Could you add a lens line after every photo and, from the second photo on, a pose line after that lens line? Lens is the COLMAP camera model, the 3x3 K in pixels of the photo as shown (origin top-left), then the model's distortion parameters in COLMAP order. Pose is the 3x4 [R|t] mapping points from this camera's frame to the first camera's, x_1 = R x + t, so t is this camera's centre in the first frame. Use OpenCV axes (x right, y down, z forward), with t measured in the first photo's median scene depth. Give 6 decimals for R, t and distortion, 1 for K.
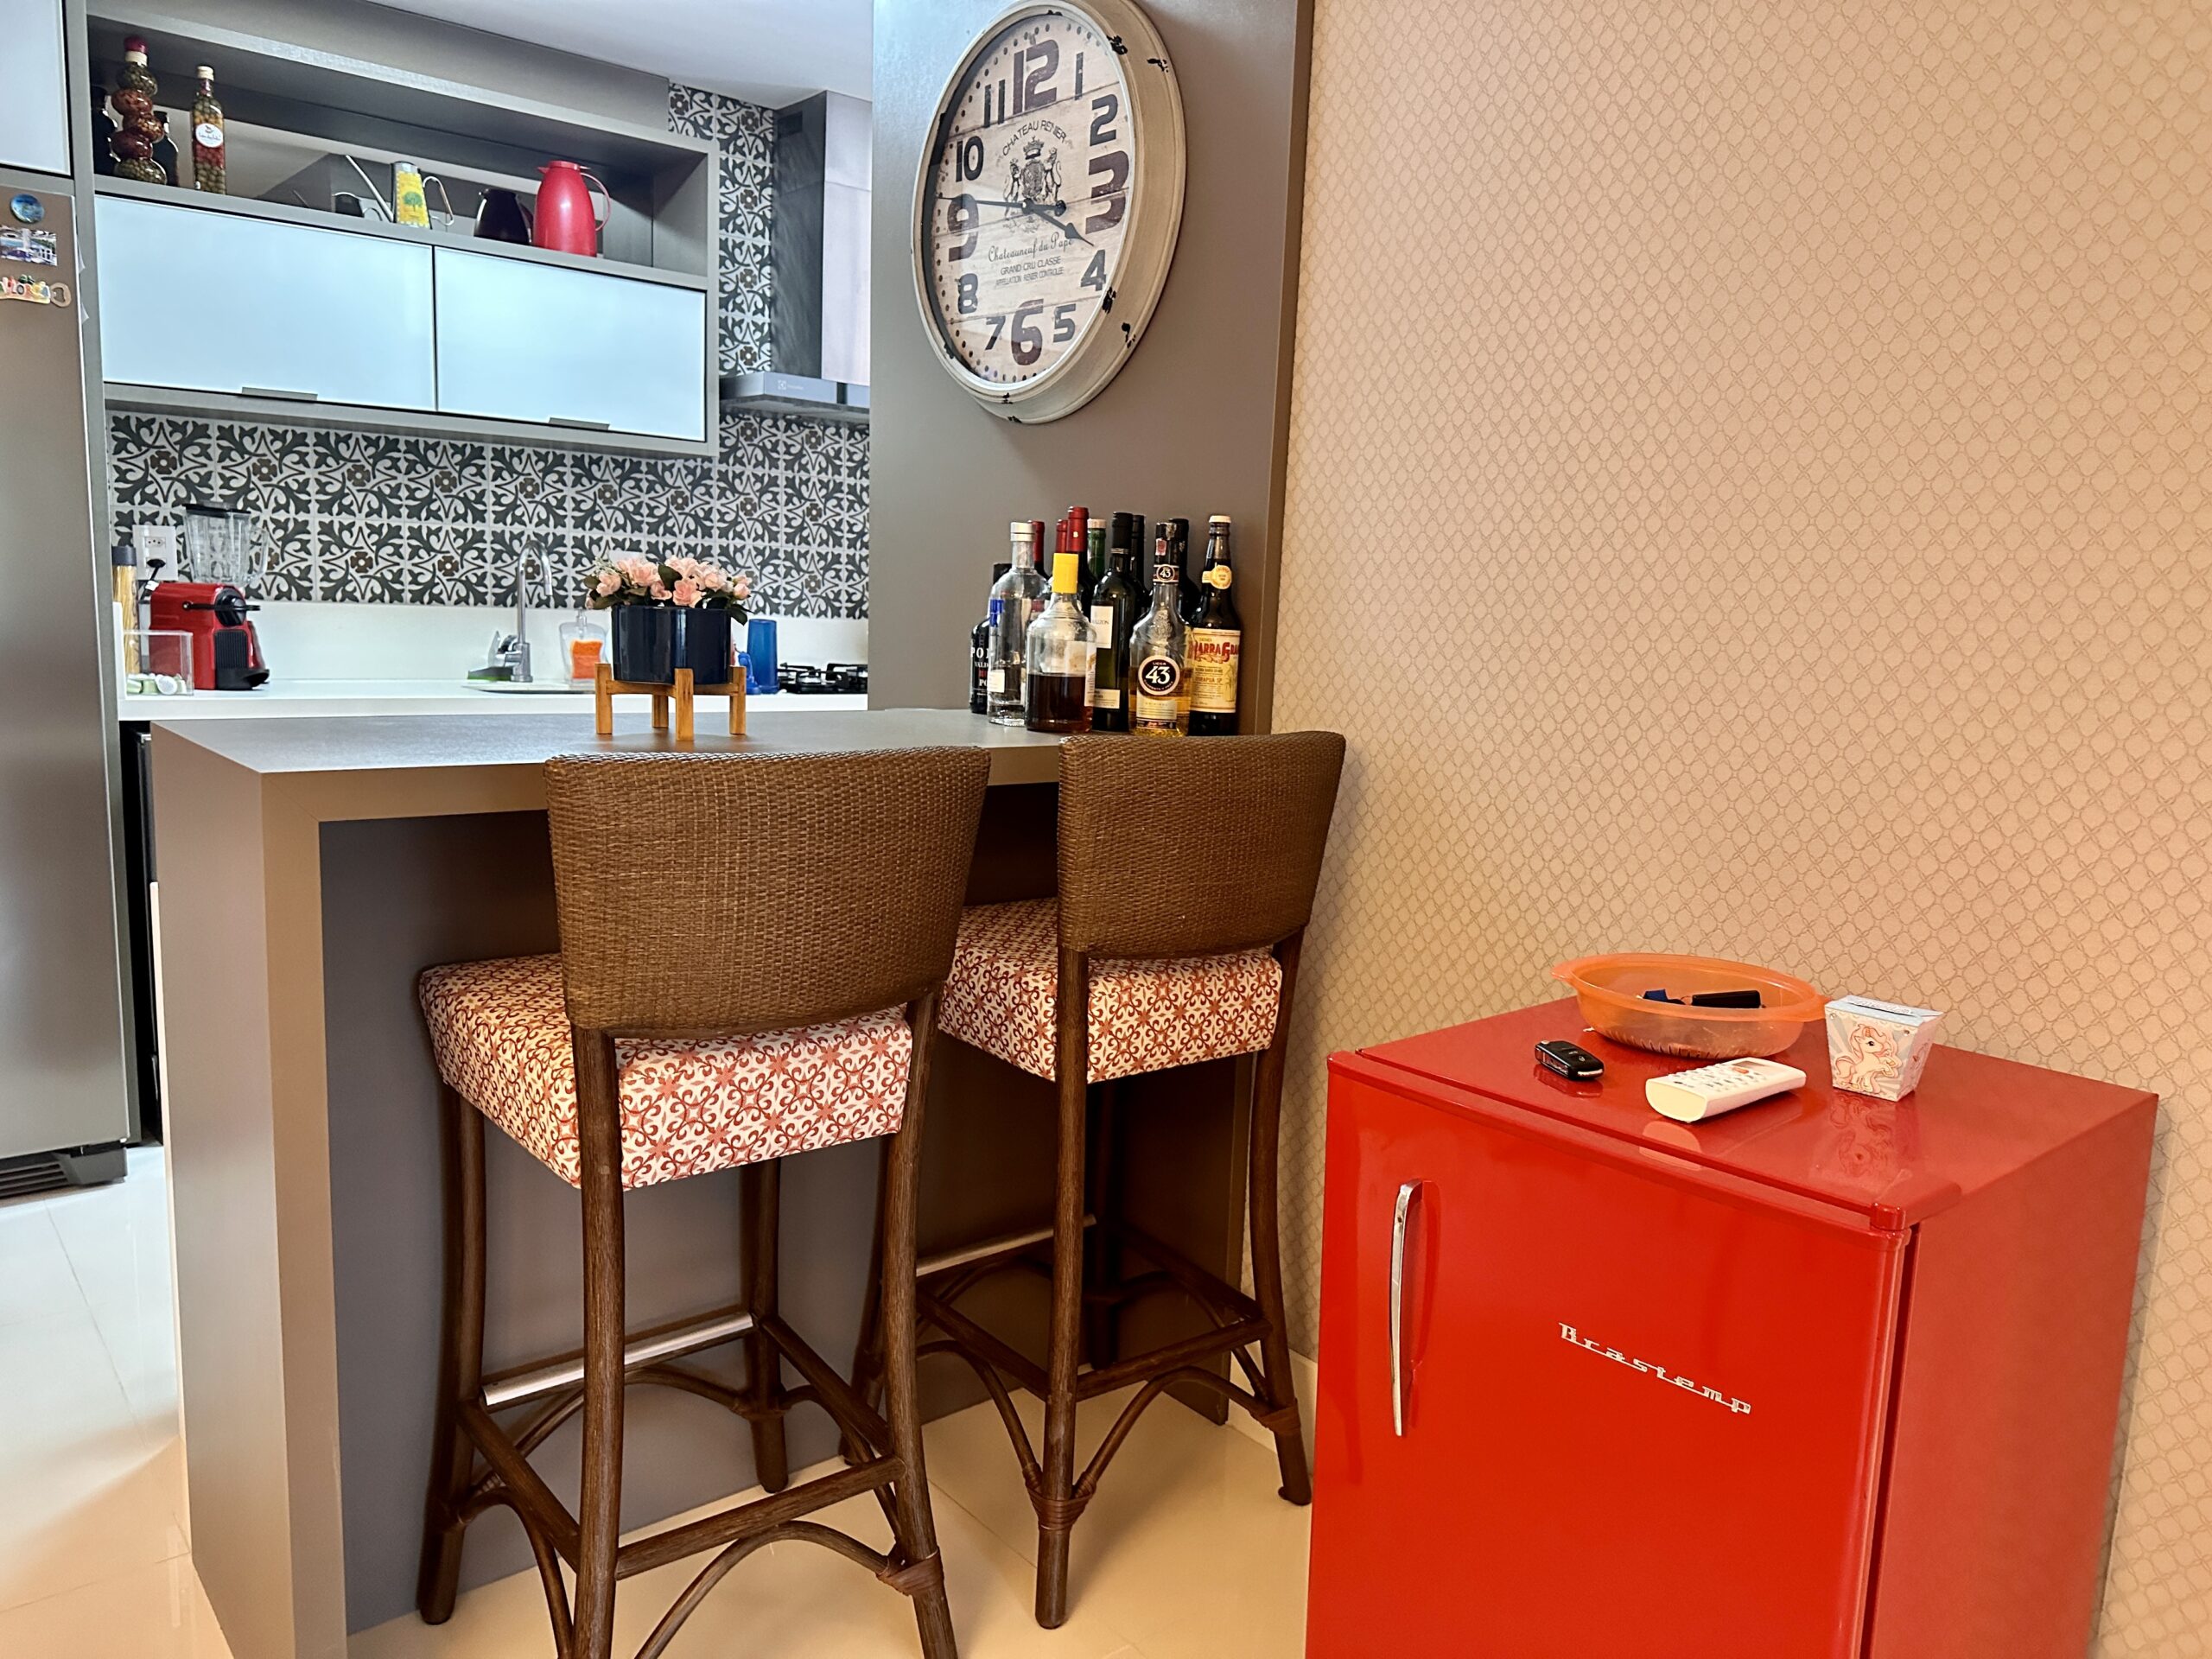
lens RADIAL K [[1526.7, 0, 1087.6], [0, 1526.7, 843.5], [0, 0, 1]] dist [0.056513, -0.084198]
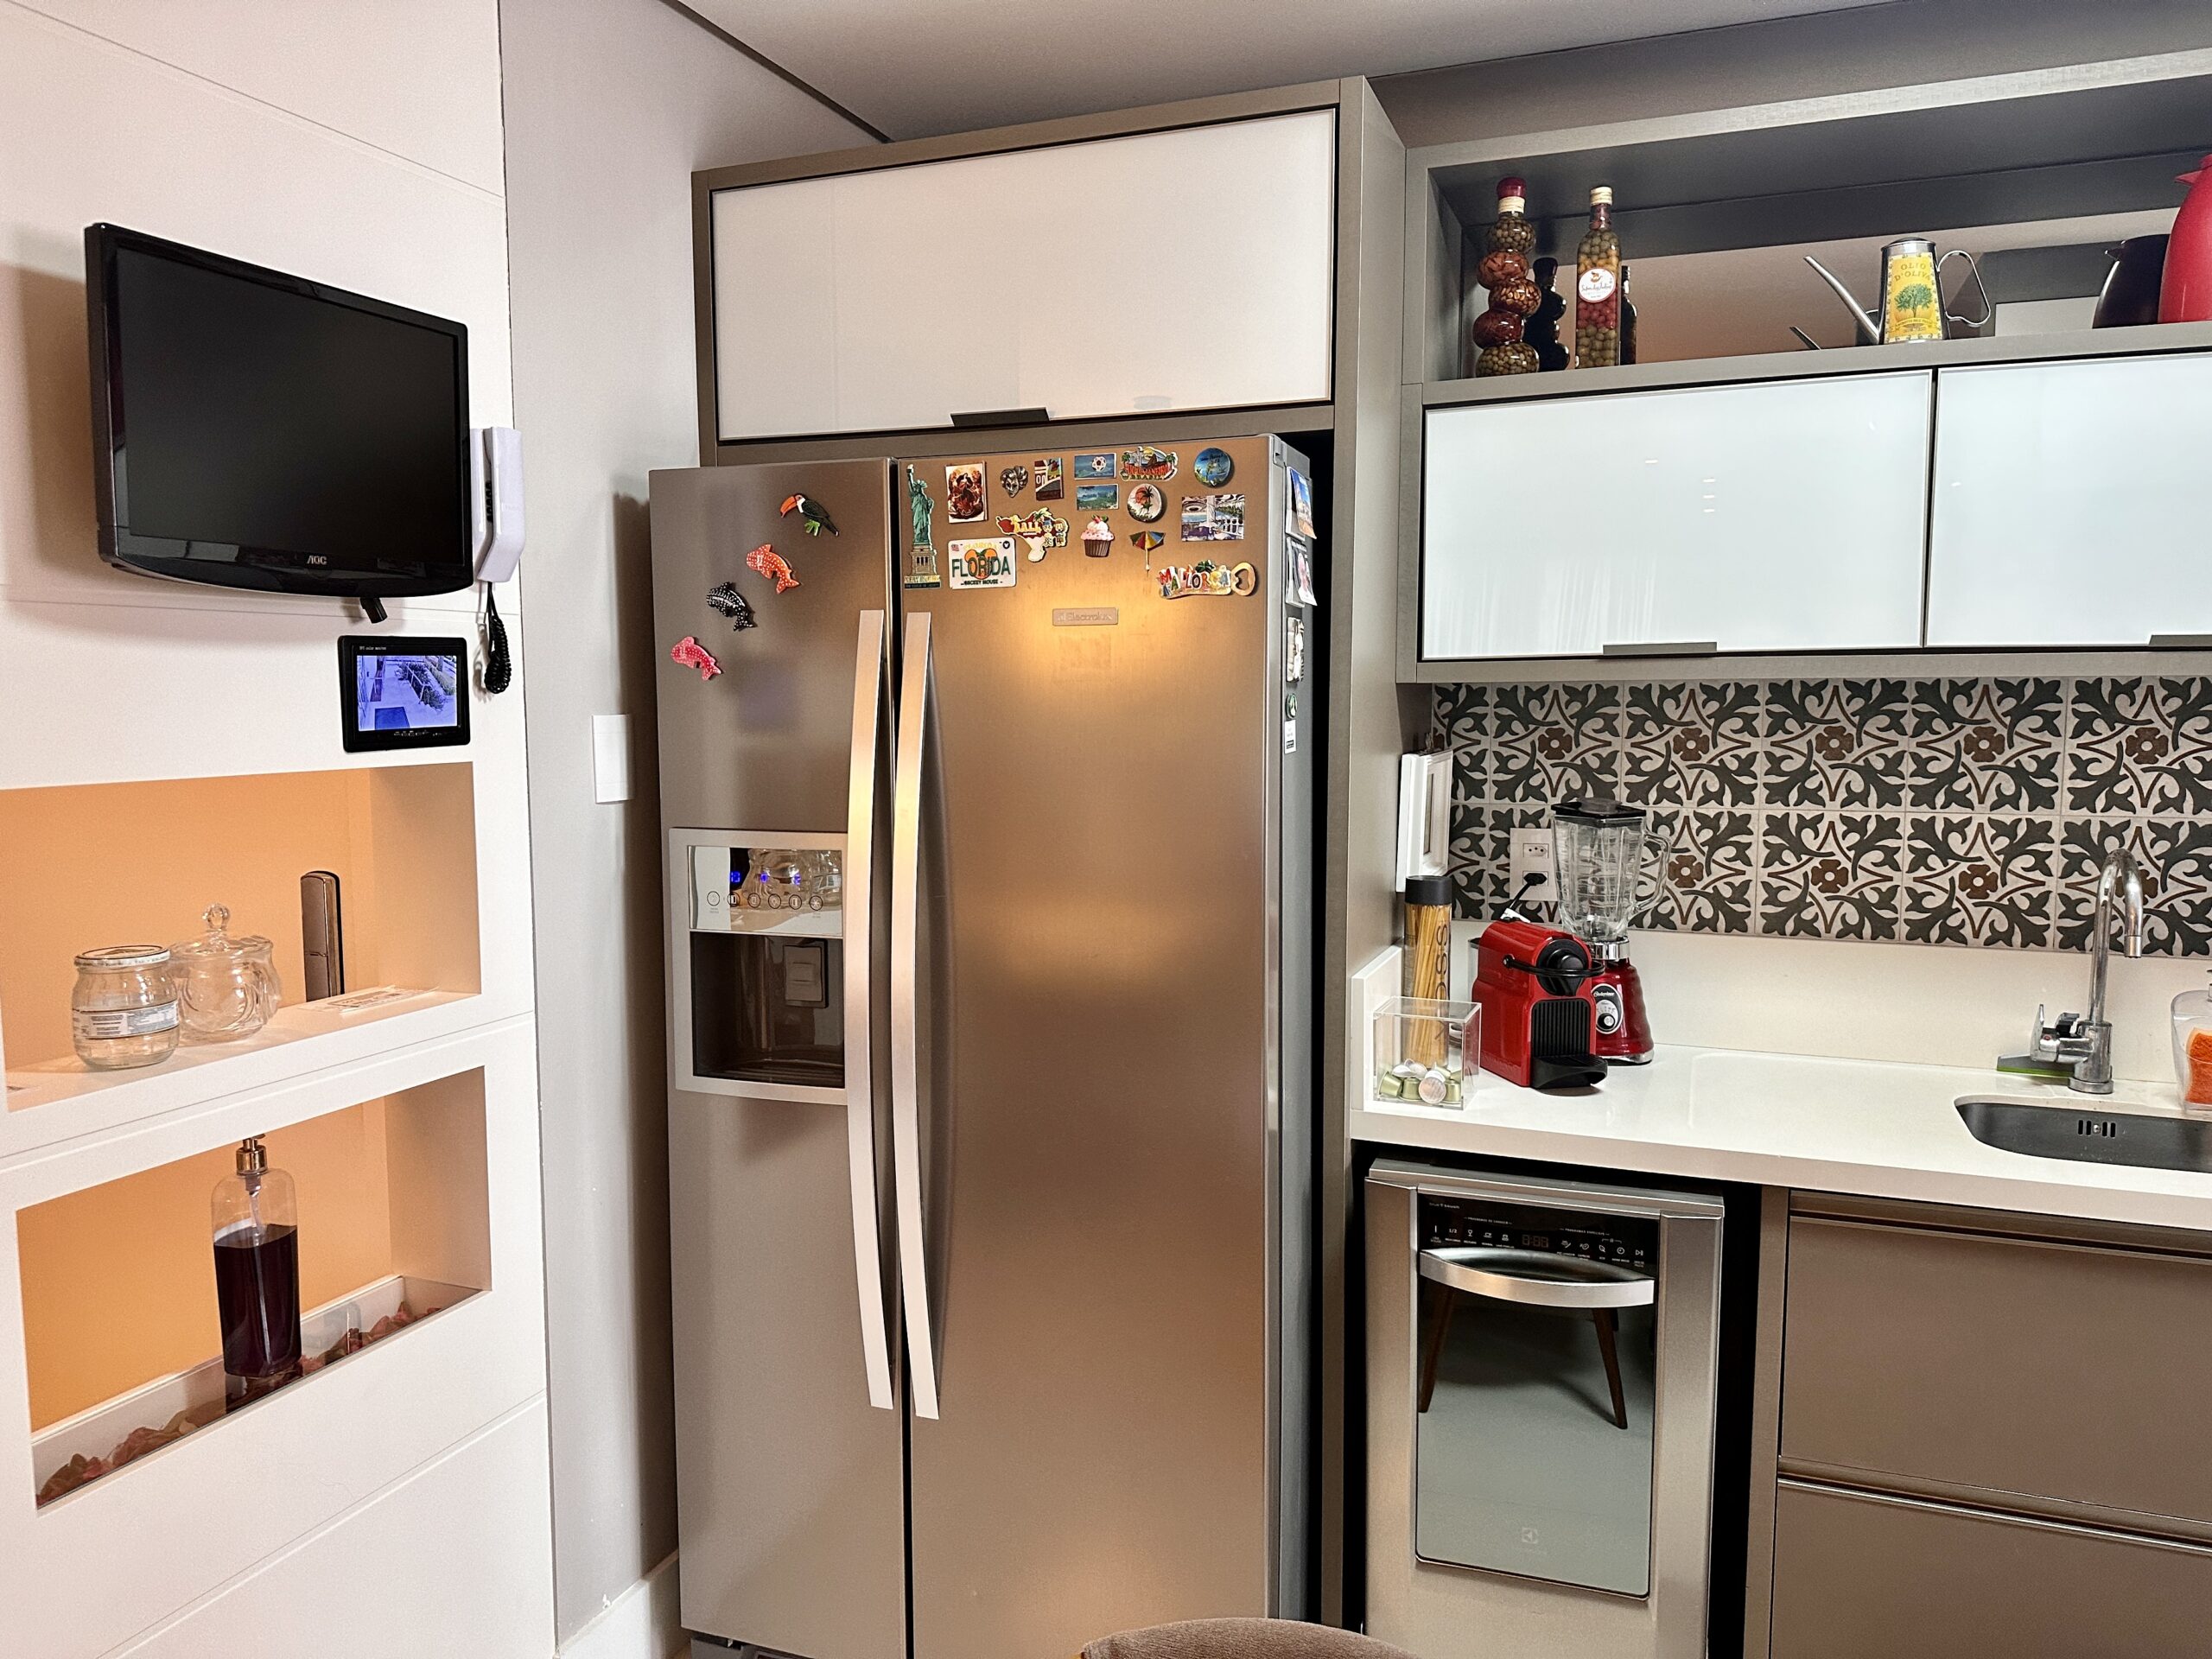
lens RADIAL K [[1545.8, 0, 1106.0], [0, 1545.8, 829.5], [0, 0, 1]] dist [0.057426, -0.108429]
pose [[0.466106, 0.042323, -0.883716, -0.046811], [-0.117181, 0.993008, -0.014248, -0.172399], [0.876934, 0.110196, 0.467806, 0.475859]]
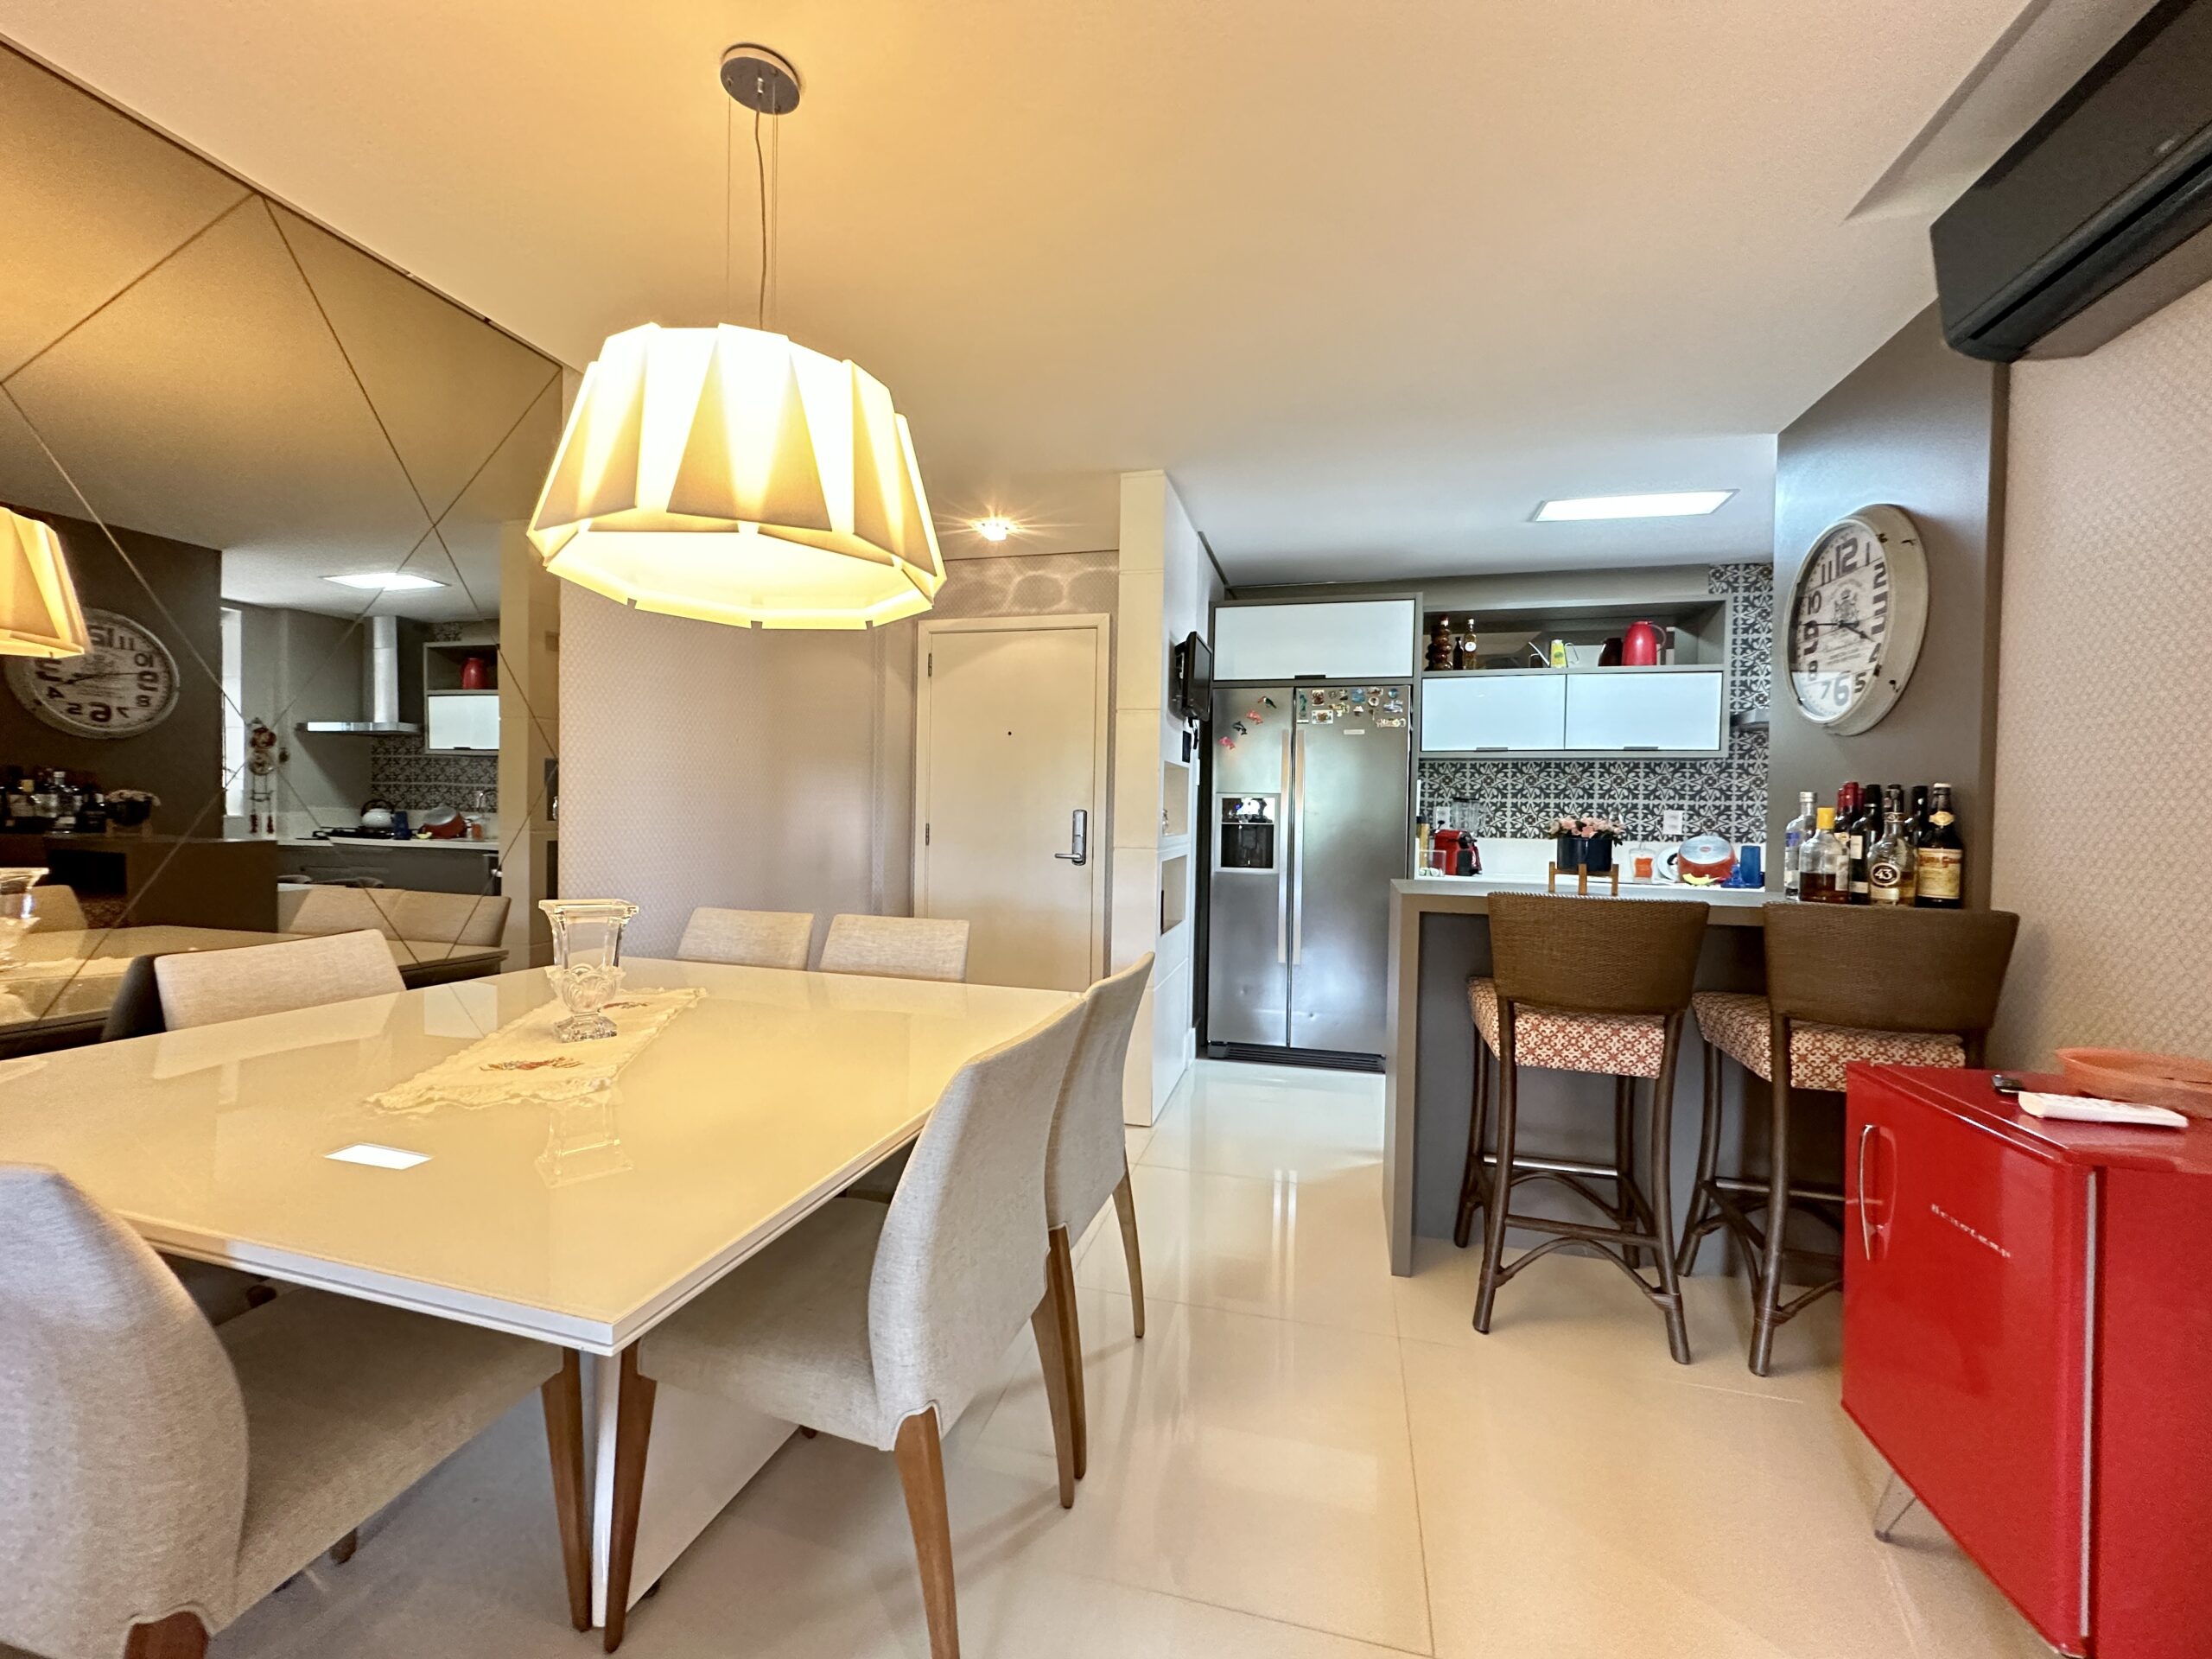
lens RADIAL K [[876.8, 0, 1106.0], [0, 876.8, 829.5], [0, 0, 1]] dist [-0.002458, -0.000066]
pose [[0.568988, -0.011844, -0.822260, 0.216156], [-0.125287, 0.986975, -0.100913, 0.031004], [0.812746, 0.160437, 0.560093, -0.179508]]
